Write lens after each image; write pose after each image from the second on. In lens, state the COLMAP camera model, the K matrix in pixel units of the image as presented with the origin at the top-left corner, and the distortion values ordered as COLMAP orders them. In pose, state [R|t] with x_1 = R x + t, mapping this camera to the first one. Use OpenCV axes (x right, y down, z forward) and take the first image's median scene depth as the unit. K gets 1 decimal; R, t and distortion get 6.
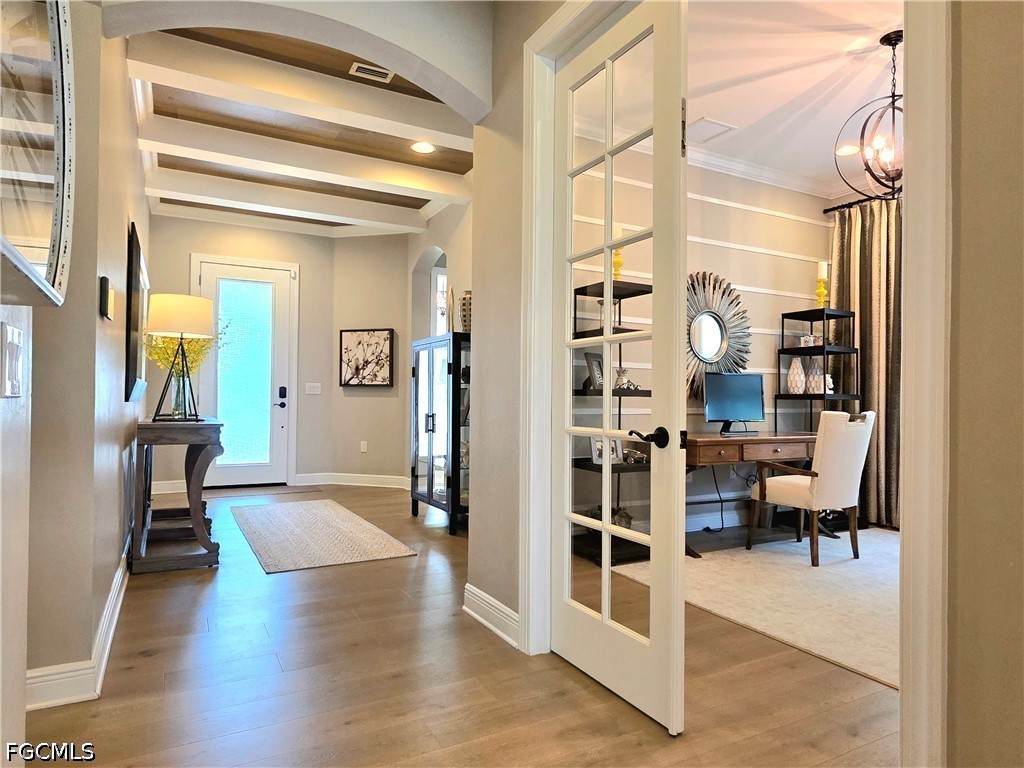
lens RADIAL K [[611.2, 0, 512.0], [0, 611.2, 384.0], [0, 0, 1]] dist [0.001322, 0.000148]
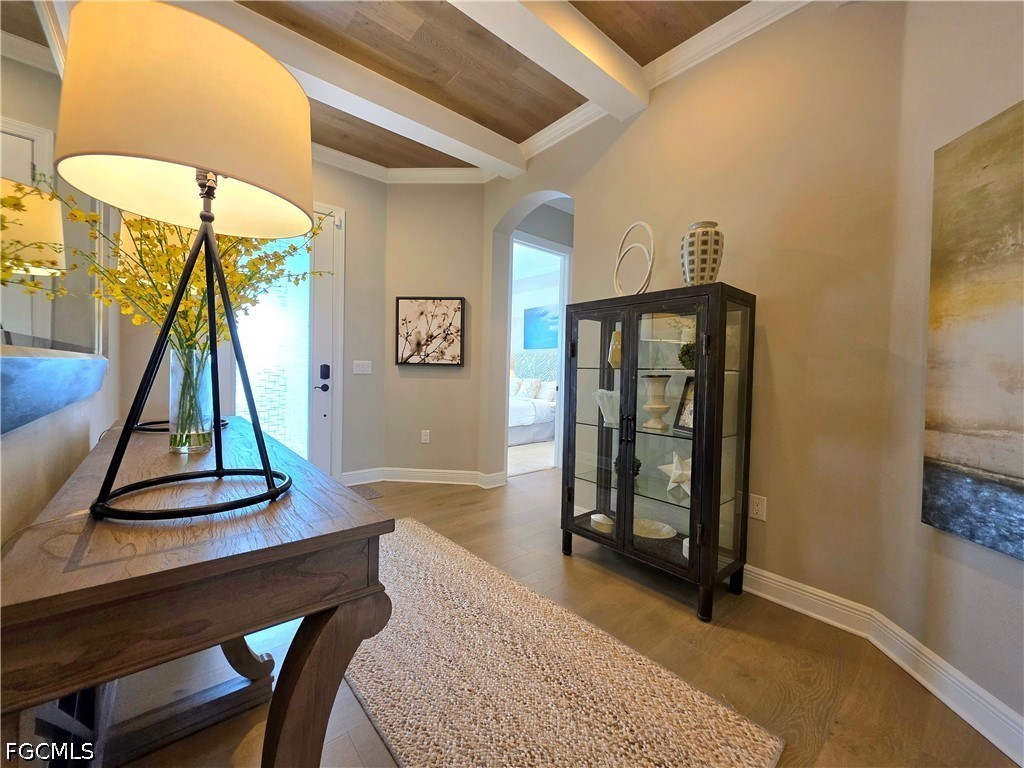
lens RADIAL K [[414.0, 0, 518.6], [0, 414.0, 380.2], [0, 0, 1]] dist [0.000177, 0.000106]
pose [[0.978910, 0.008267, 0.204125, -0.236627], [-0.017779, 0.998837, 0.044808, -0.003819], [-0.203518, -0.047492, 0.977919, 0.420606]]
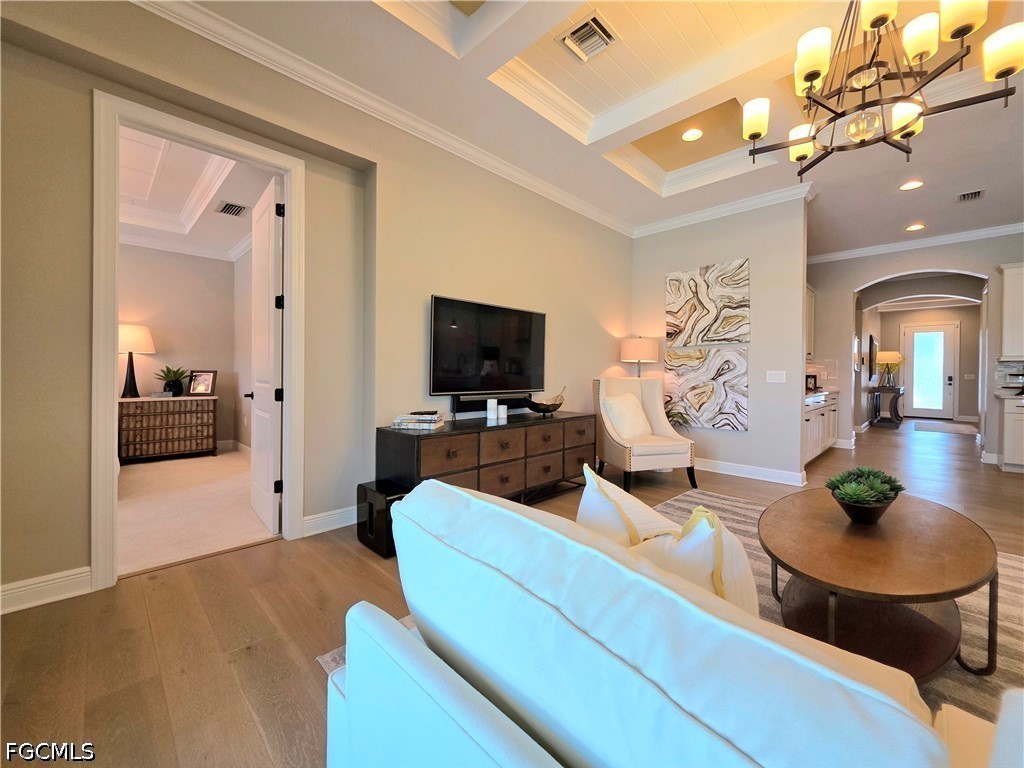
lens RADIAL K [[414.0, 0, 518.6], [0, 414.0, 380.2], [0, 0, 1]] dist [0.000177, 0.000106]
pose [[0.281701, 0.016468, -0.959361, 0.625376], [0.009252, 0.999760, 0.019878, -0.025103], [0.959458, -0.014475, 0.281480, -0.929227]]
